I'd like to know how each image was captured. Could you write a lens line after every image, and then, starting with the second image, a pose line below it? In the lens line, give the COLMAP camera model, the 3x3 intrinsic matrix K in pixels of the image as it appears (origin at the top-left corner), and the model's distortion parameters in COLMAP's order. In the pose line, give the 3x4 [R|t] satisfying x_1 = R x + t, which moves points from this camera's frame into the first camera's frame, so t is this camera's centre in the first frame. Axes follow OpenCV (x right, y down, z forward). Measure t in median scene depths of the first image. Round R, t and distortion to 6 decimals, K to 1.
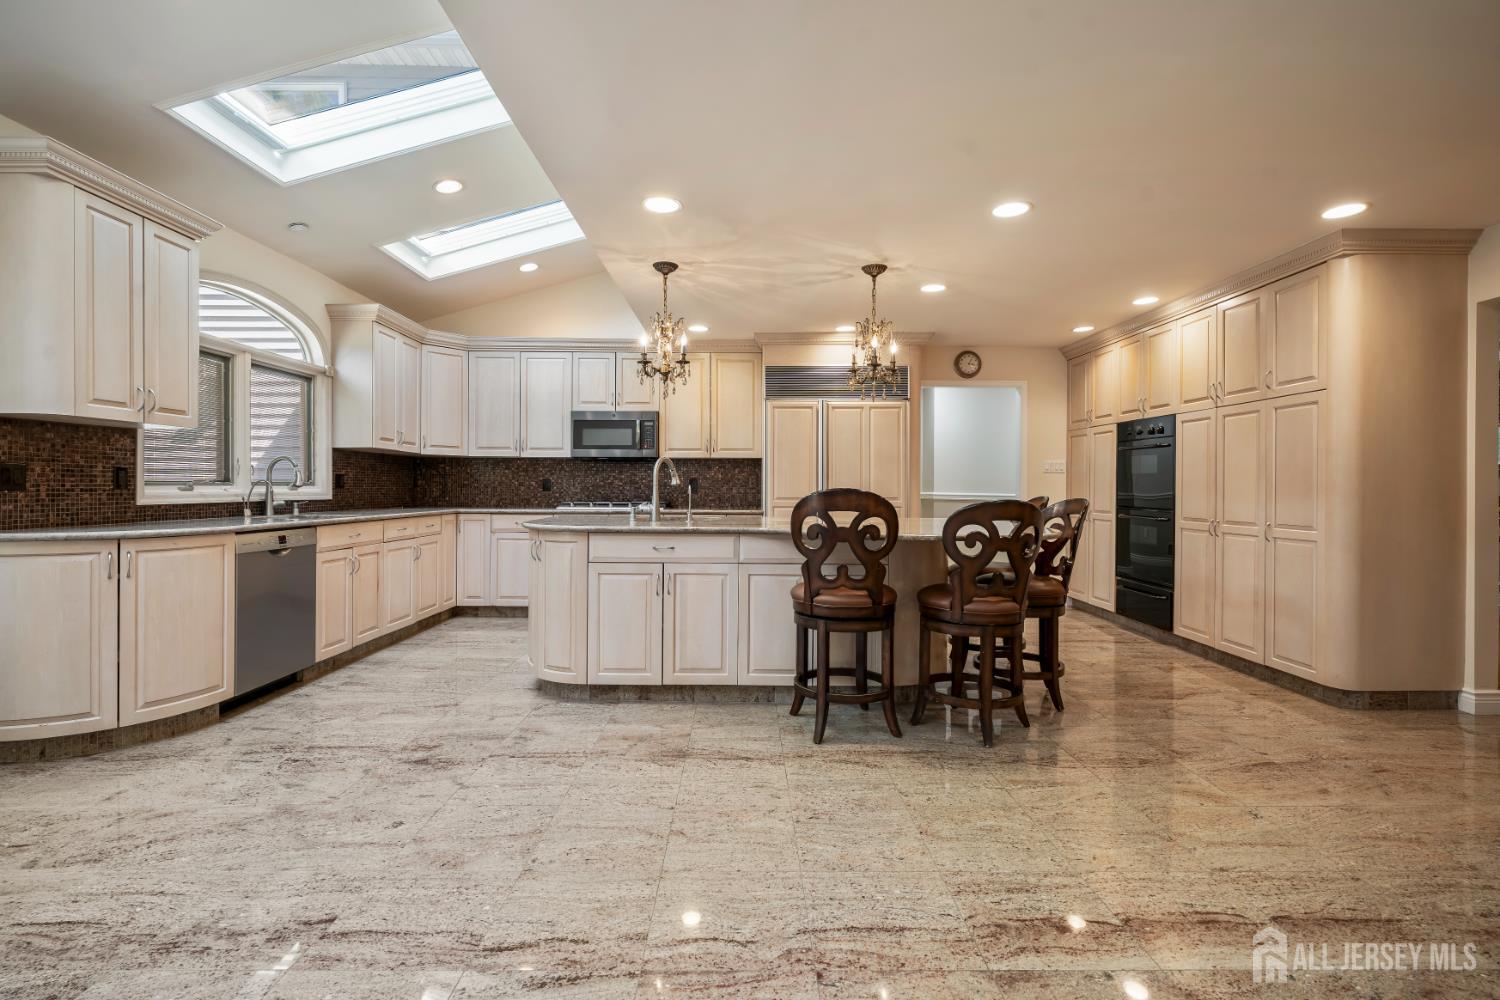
lens RADIAL K [[678.5, 0, 752.0], [0, 678.5, 491.6], [0, 0, 1]] dist [-0.003558, -0.000015]
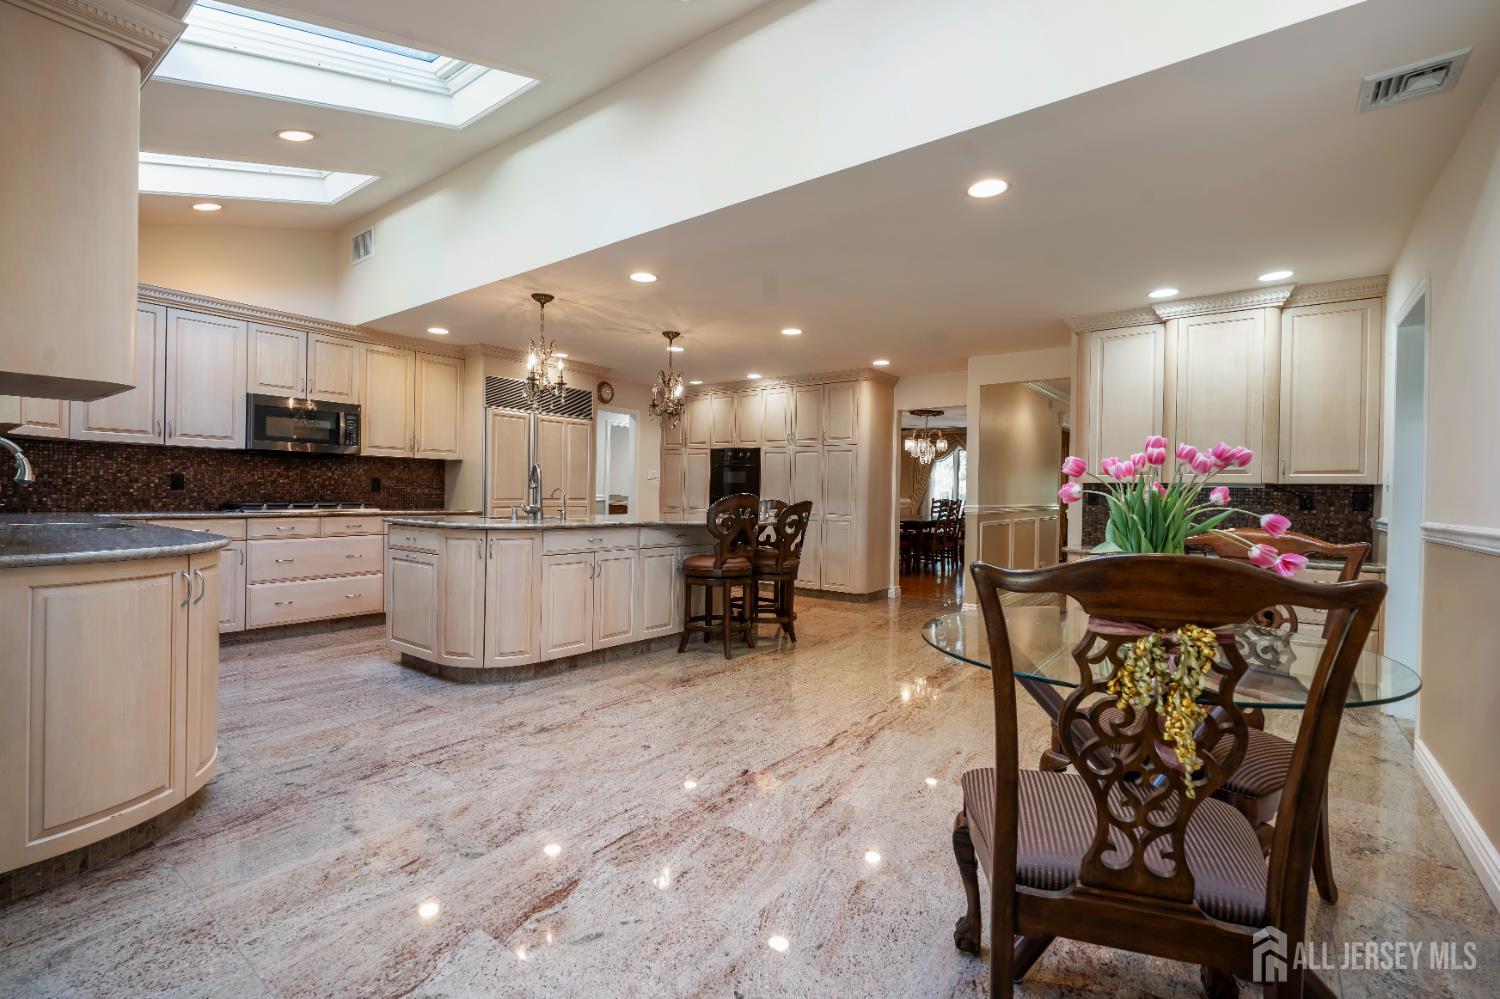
lens RADIAL K [[677.7, 0, 750.0], [0, 677.7, 499.5], [0, 0, 1]] dist [-0.000078, 0.000111]
pose [[0.615458, -0.001047, 0.788169, -0.911984], [-0.009428, 0.999918, 0.008691, -0.004235], [-0.788113, -0.012779, 0.615397, 0.017607]]
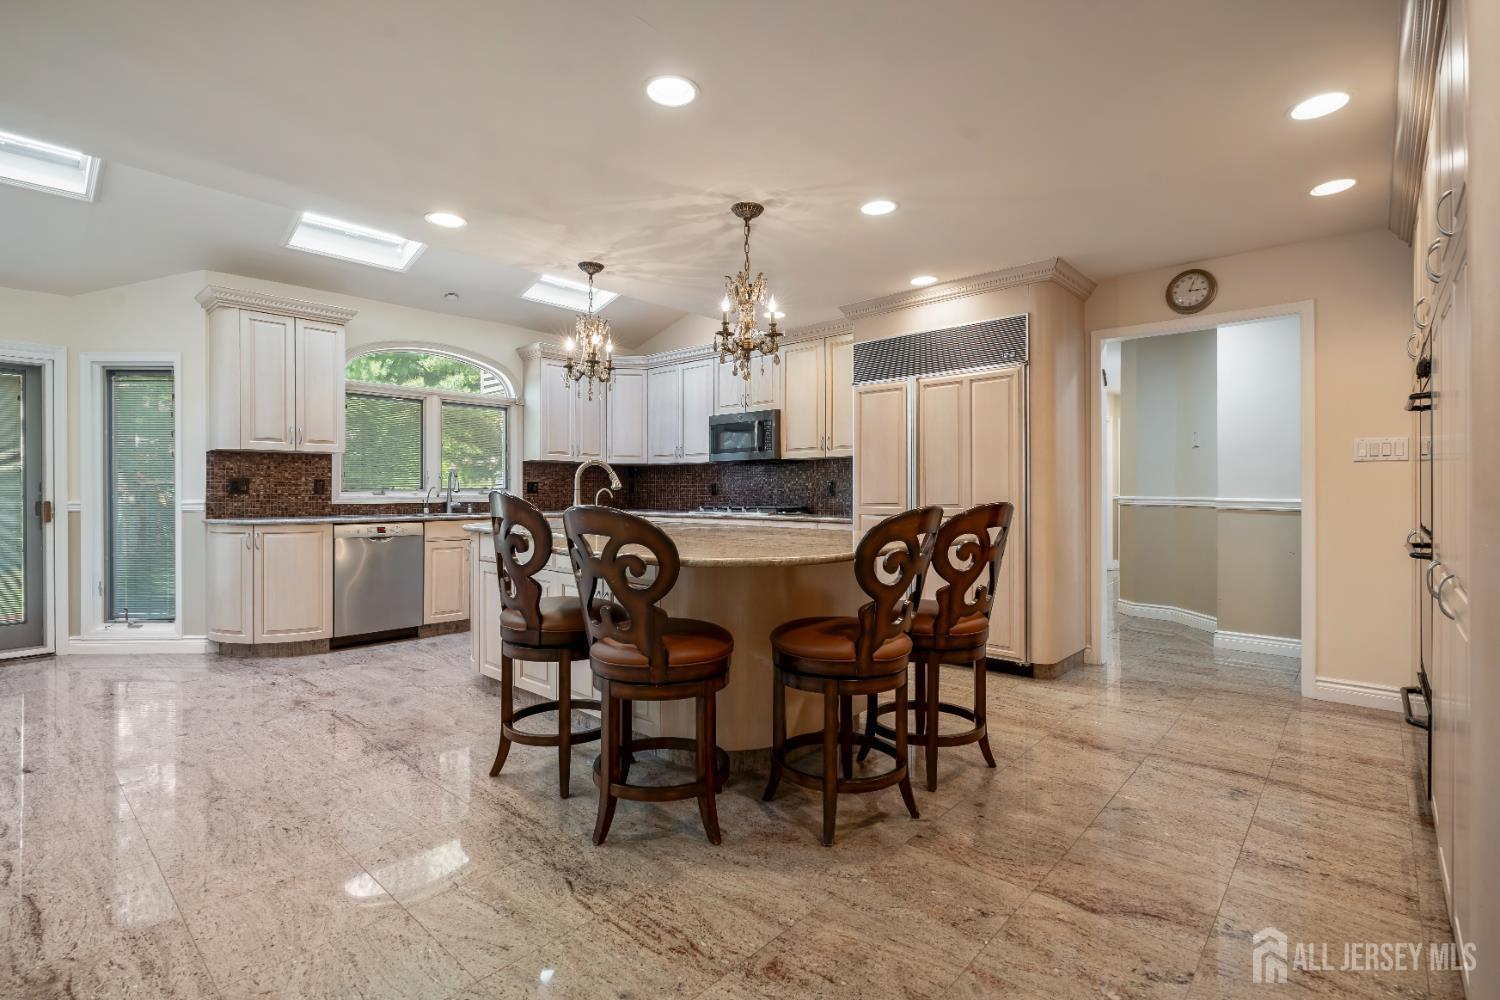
lens RADIAL K [[698.0, 0, 750.7], [0, 698.0, 493.6], [0, 0, 1]] dist [-0.000950, -0.000065]
pose [[0.734540, -0.001994, -0.678562, 0.815947], [-0.002278, 0.999983, -0.005404, 0.002706], [0.678562, 0.005515, 0.734523, 0.464286]]
